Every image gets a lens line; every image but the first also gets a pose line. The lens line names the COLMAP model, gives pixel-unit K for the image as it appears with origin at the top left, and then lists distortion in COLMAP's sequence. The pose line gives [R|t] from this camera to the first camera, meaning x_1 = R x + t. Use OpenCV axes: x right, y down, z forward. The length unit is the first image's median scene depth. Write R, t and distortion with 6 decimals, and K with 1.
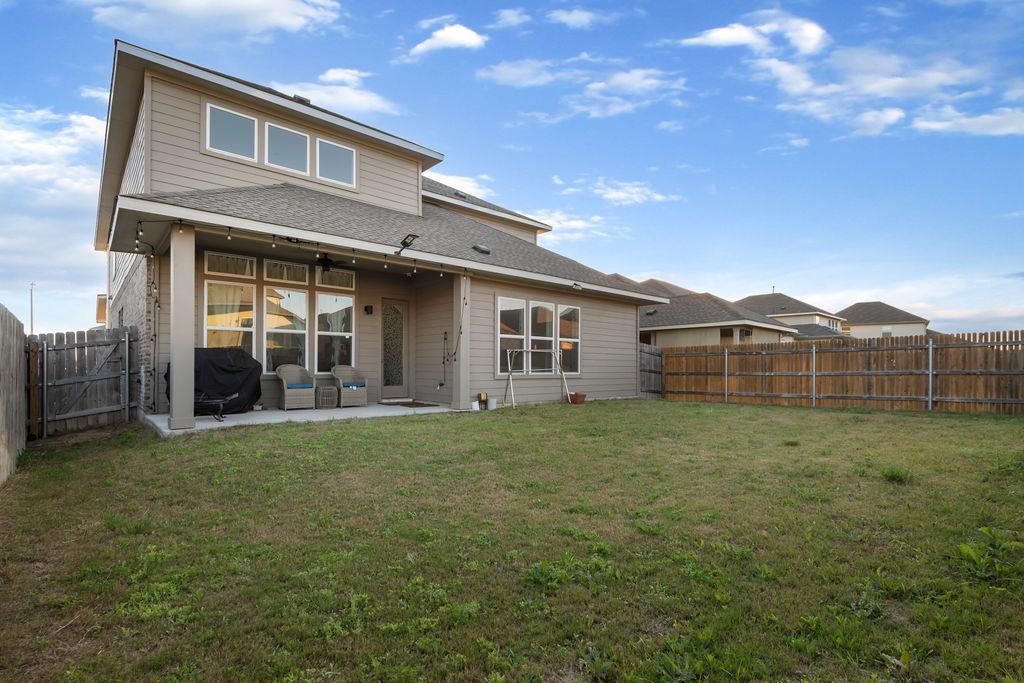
lens RADIAL K [[476.4, 0, 499.9], [0, 476.4, 374.0], [0, 0, 1]] dist [-0.010428, 0.000525]
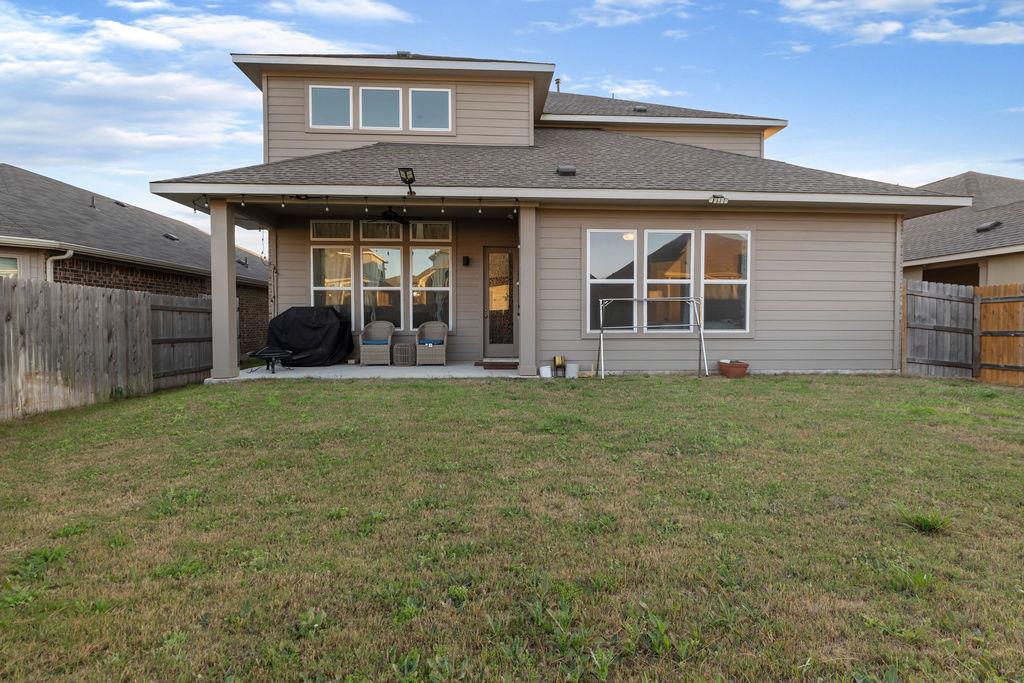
lens RADIAL K [[476.4, 0, 512.2], [0, 476.4, 345.6], [0, 0, 1]] dist [-0.010428, 0.000525]
pose [[0.791252, 0.025583, -0.610955, 0.369564], [-0.005295, 0.999374, 0.034989, -0.004119], [0.611468, -0.024451, 0.790891, 0.324925]]
